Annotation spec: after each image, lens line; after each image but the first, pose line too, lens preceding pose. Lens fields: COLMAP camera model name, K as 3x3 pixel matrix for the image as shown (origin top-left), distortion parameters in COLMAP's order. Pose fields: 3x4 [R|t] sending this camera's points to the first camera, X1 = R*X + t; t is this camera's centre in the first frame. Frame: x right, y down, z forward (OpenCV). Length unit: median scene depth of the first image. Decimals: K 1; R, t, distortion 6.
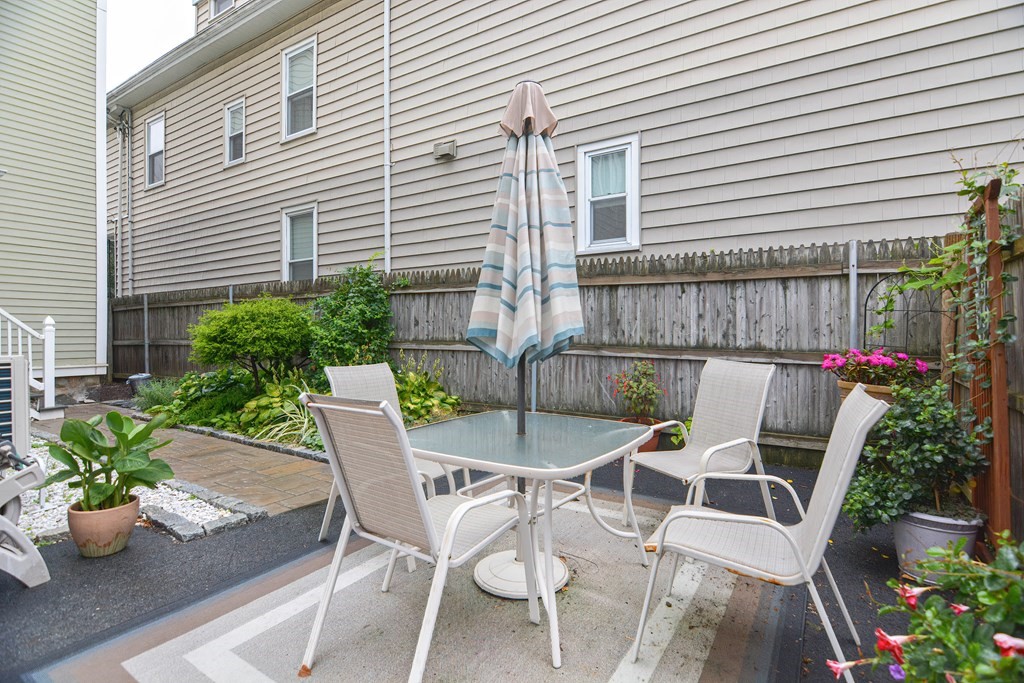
lens RADIAL K [[494.3, 0, 512.2], [0, 494.3, 334.5], [0, 0, 1]] dist [0.012859, -0.015866]
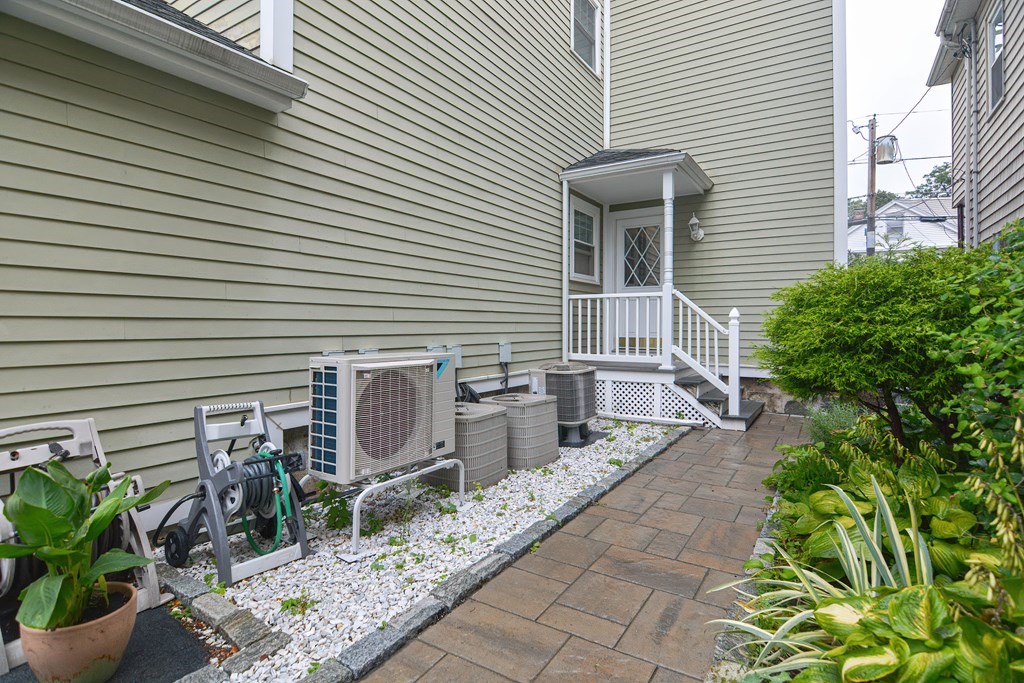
lens RADIAL K [[509.4, 0, 528.4], [0, 509.4, 320.1], [0, 0, 1]] dist [0.029623, 0.000133]
pose [[0.016045, -0.008641, -0.999834, -0.046902], [0.000218, 0.999963, -0.008639, -0.007292], [0.999871, -0.000079, 0.016046, 0.506794]]
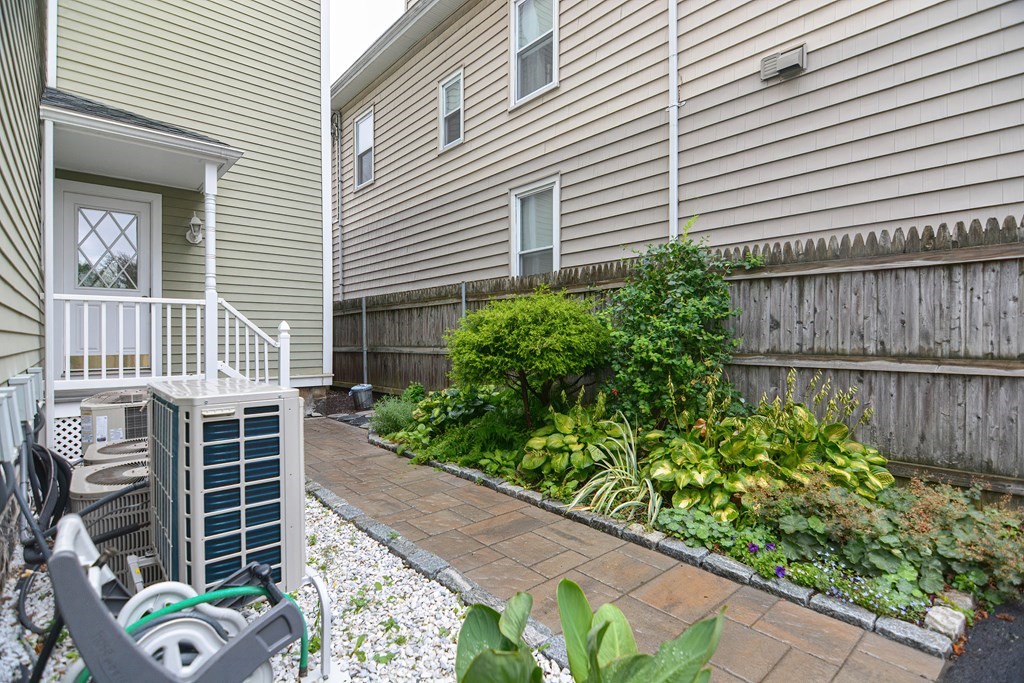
lens RADIAL K [[494.3, 0, 512.2], [0, 494.3, 334.5], [0, 0, 1]] dist [0.012859, -0.015866]
pose [[0.960569, -0.004677, -0.278003, -0.245150], [0.003133, 0.999977, -0.005998, -0.005998], [0.278025, 0.004891, 0.960561, 0.215209]]
